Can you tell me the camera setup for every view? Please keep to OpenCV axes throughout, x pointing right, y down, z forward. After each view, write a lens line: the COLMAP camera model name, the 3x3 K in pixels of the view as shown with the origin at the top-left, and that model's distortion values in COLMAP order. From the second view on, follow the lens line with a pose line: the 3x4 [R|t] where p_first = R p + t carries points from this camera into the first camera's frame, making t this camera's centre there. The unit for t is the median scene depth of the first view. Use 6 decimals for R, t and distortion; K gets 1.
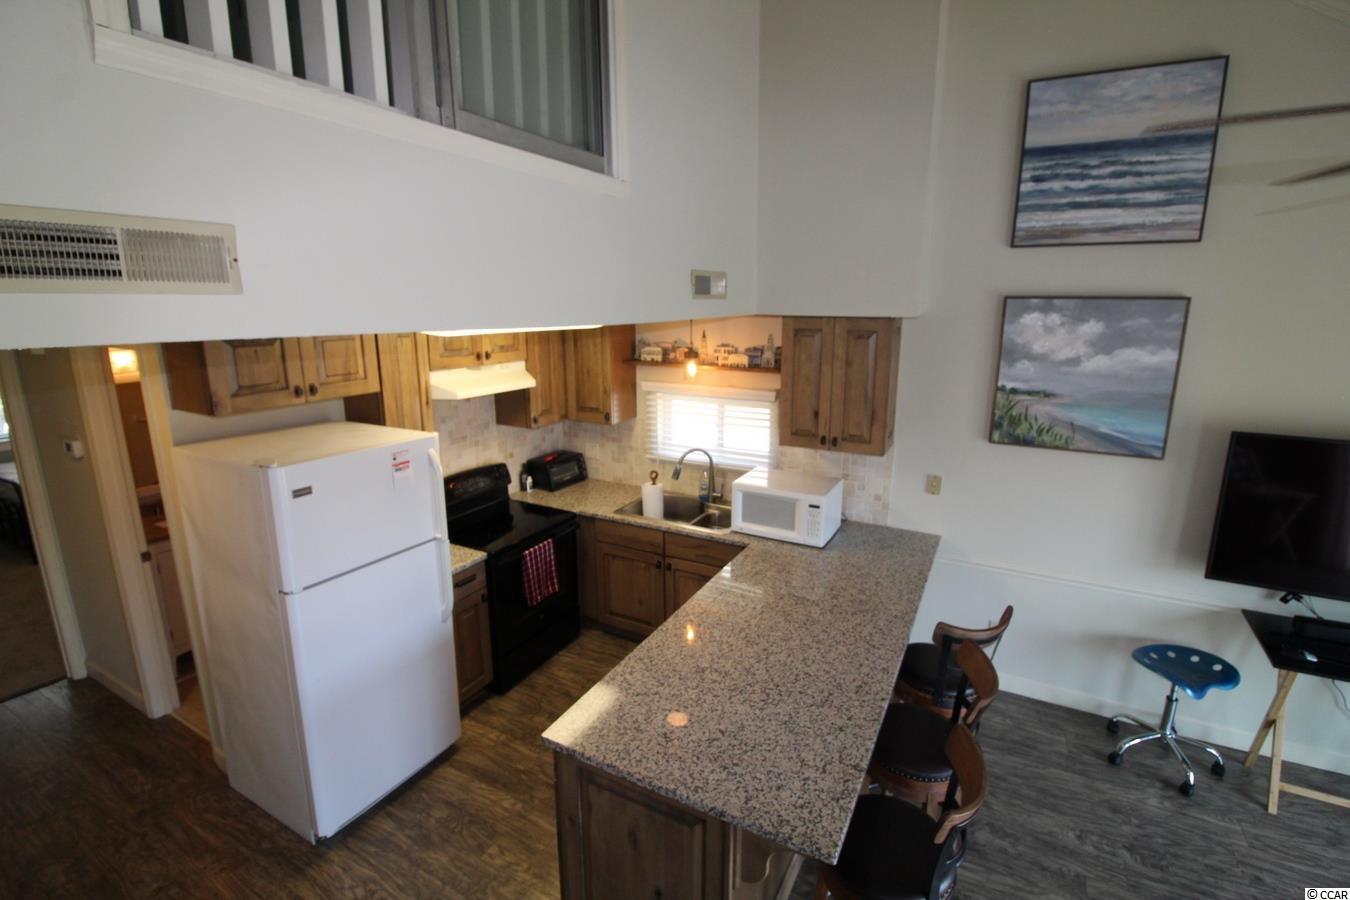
lens RADIAL K [[626.3, 0, 680.8], [0, 626.3, 439.2], [0, 0, 1]] dist [-0.003886, -0.010329]
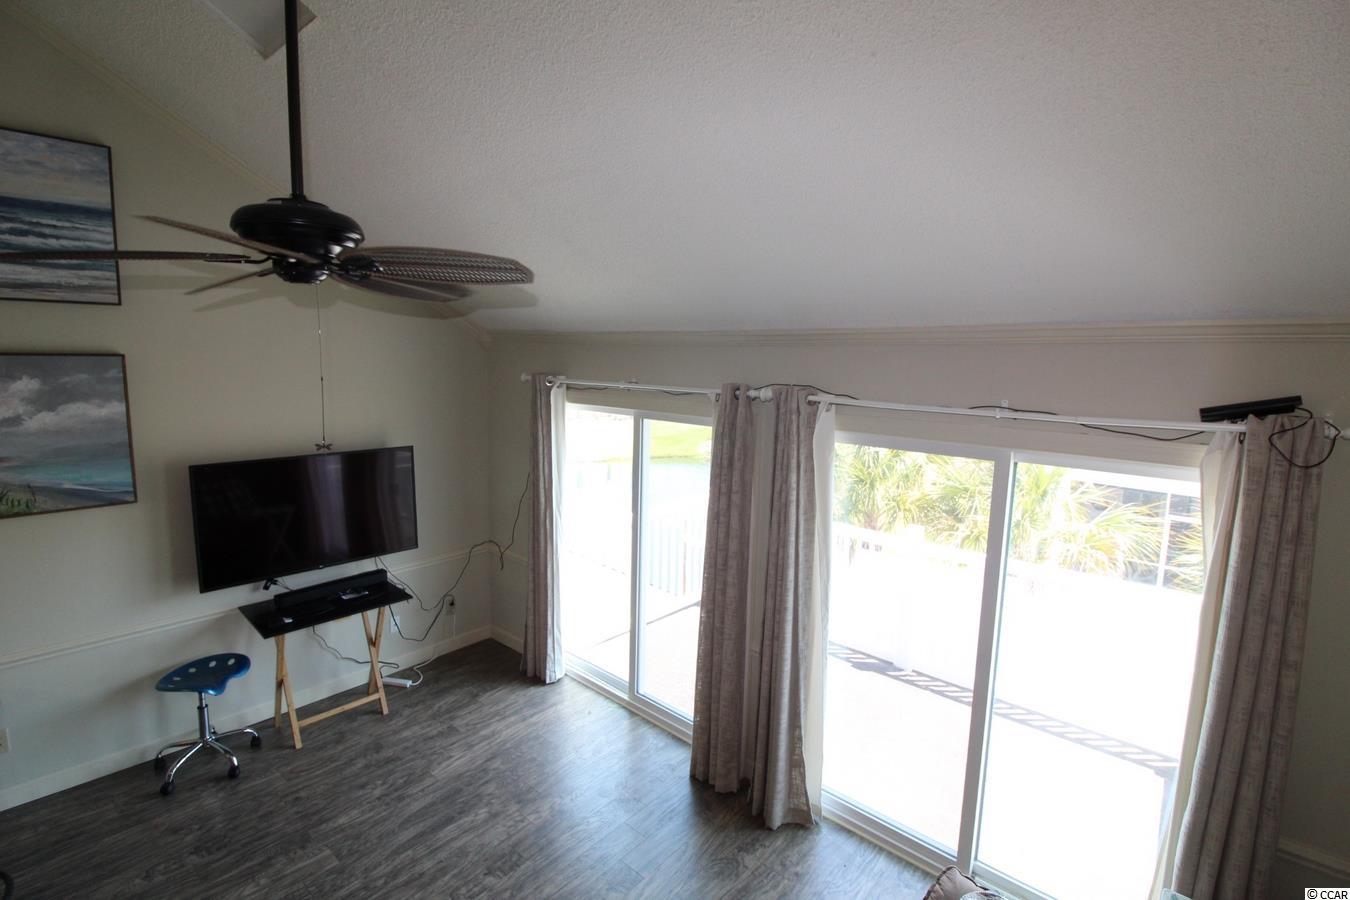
lens RADIAL K [[626.3, 0, 684.8], [0, 626.3, 441.4], [0, 0, 1]] dist [-0.003886, -0.010329]
pose [[0.221854, -0.119484, 0.967732, -0.044171], [0.191038, 0.978556, 0.077025, 0.027809], [-0.956183, 0.167786, 0.239922, -0.184699]]
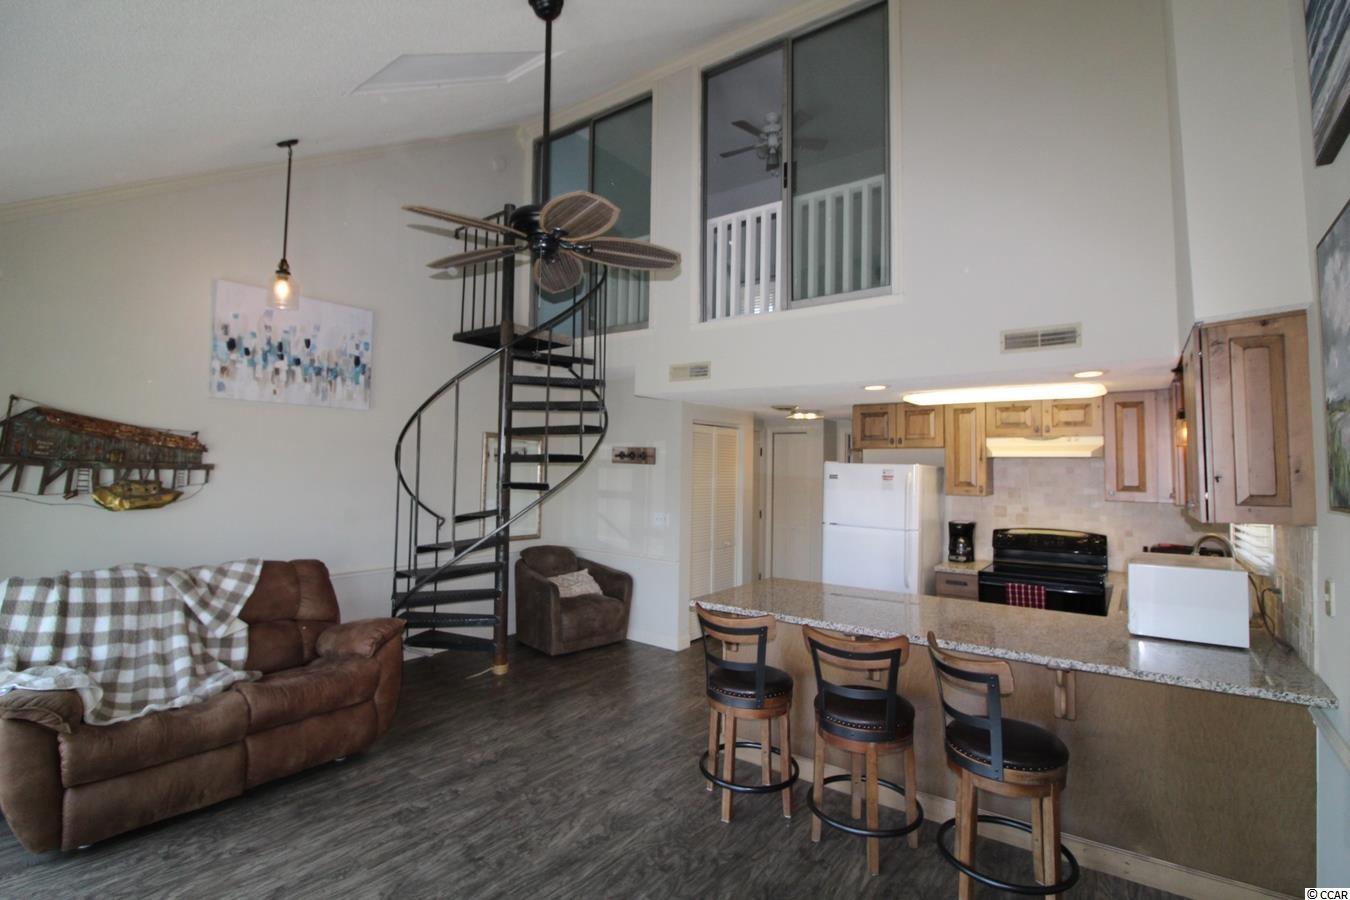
lens RADIAL K [[626.3, 0, 679.0], [0, 626.3, 442.8], [0, 0, 1]] dist [-0.003886, -0.010329]
pose [[-0.140572, -0.047676, -0.988922, 1.208537], [-0.232727, 0.972444, -0.013800, 0.094433], [0.962329, 0.228209, -0.147794, 0.587646]]
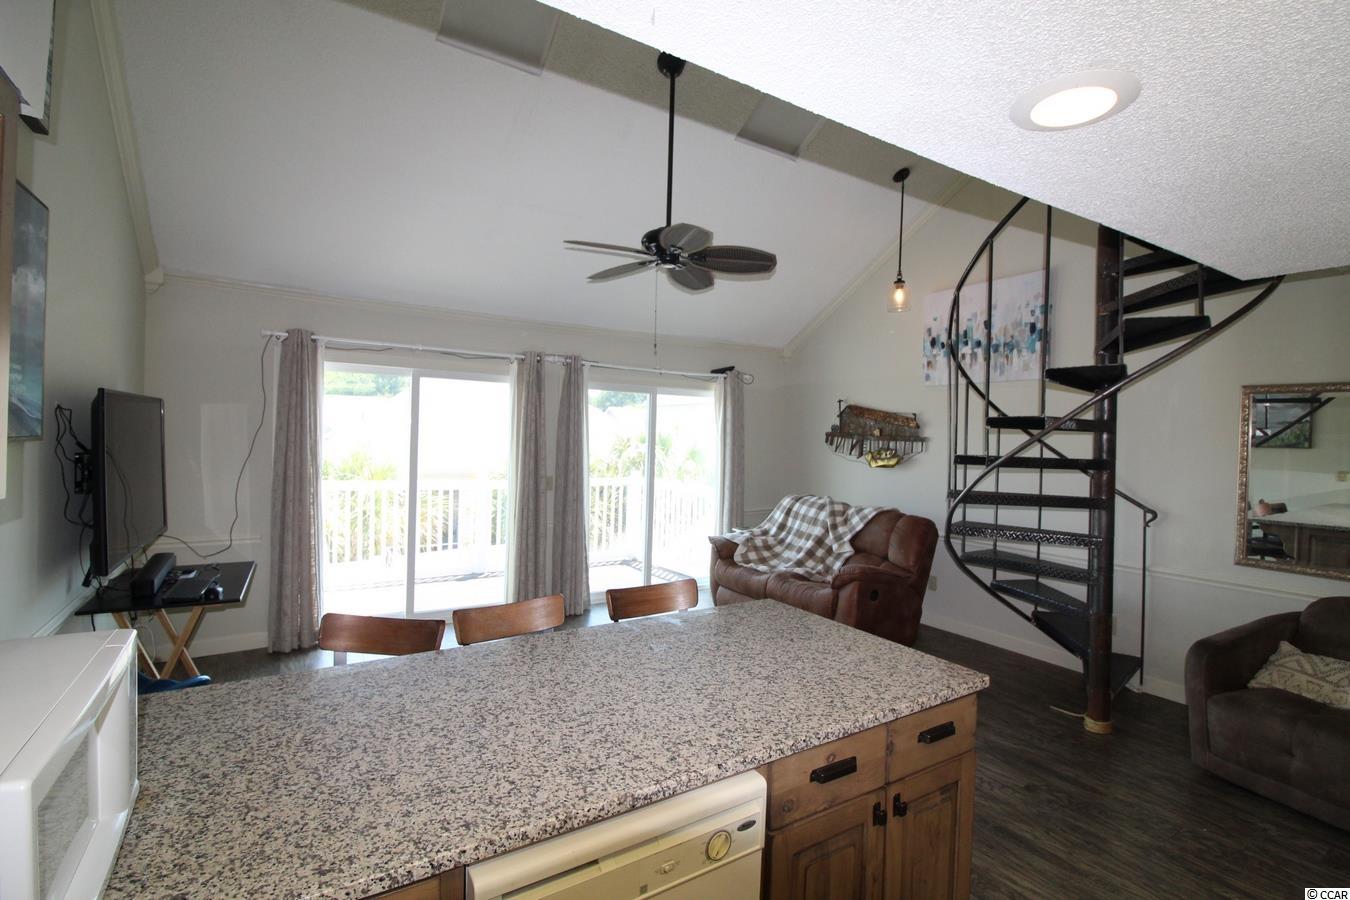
lens RADIAL K [[626.3, 0, 681.4], [0, 626.3, 442.8], [0, 0, 1]] dist [-0.003886, -0.010329]
pose [[-0.871391, -0.029391, 0.489707, -0.173140], [0.083178, 0.974901, 0.206518, -0.043532], [-0.483486, 0.220691, -0.847075, 1.222958]]
